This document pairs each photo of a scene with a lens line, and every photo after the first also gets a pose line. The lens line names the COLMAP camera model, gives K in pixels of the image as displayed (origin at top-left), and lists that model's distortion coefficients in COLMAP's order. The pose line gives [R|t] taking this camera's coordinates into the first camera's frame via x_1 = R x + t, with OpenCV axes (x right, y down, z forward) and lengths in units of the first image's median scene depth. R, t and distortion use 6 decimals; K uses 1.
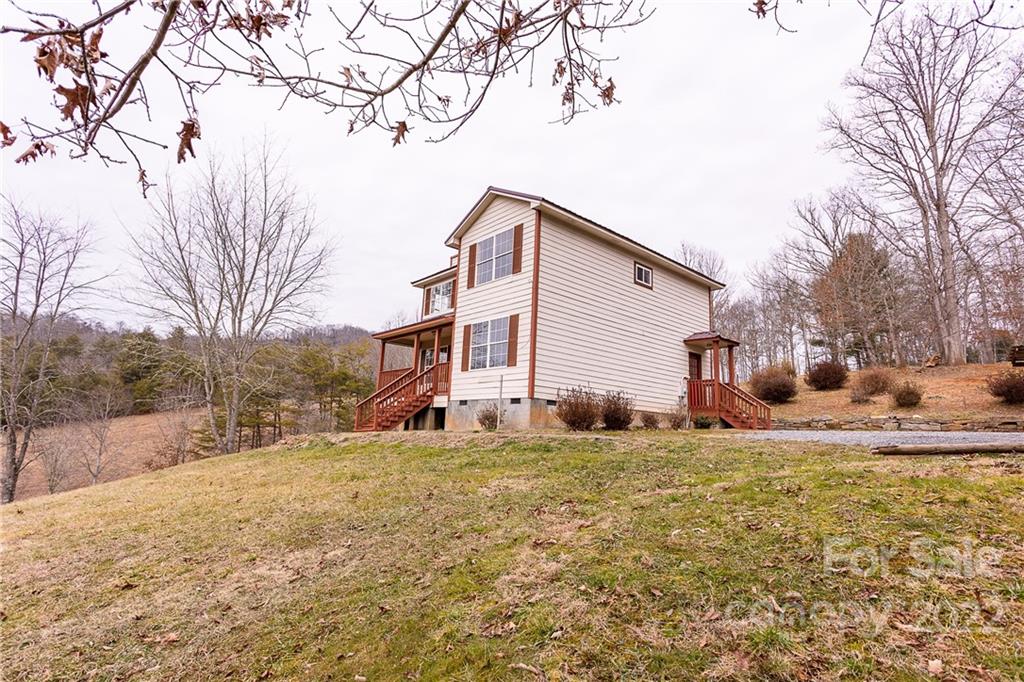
lens RADIAL K [[503.1, 0, 512.5], [0, 503.1, 342.4], [0, 0, 1]] dist [-0.053793, 0.038633]
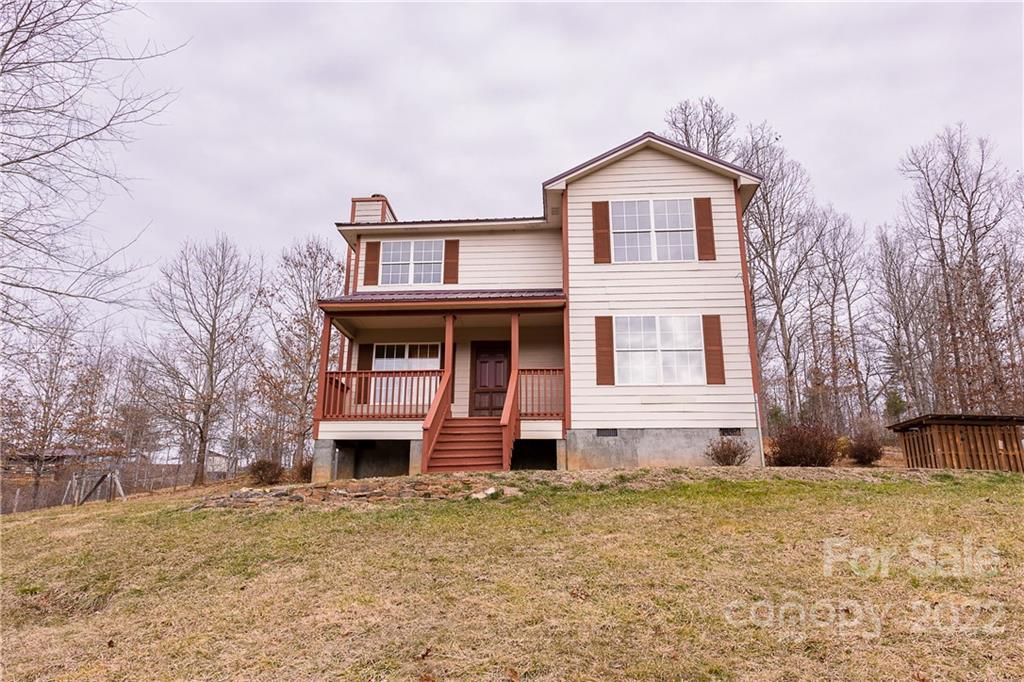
lens RADIAL K [[503.1, 0, 512.5], [0, 503.1, 342.4], [0, 0, 1]] dist [-0.053793, 0.038633]
pose [[0.711384, 0.107245, 0.694572, -0.644177], [-0.096888, 0.993818, -0.054217, 0.048852], [-0.696093, -0.028727, 0.717377, 0.604670]]
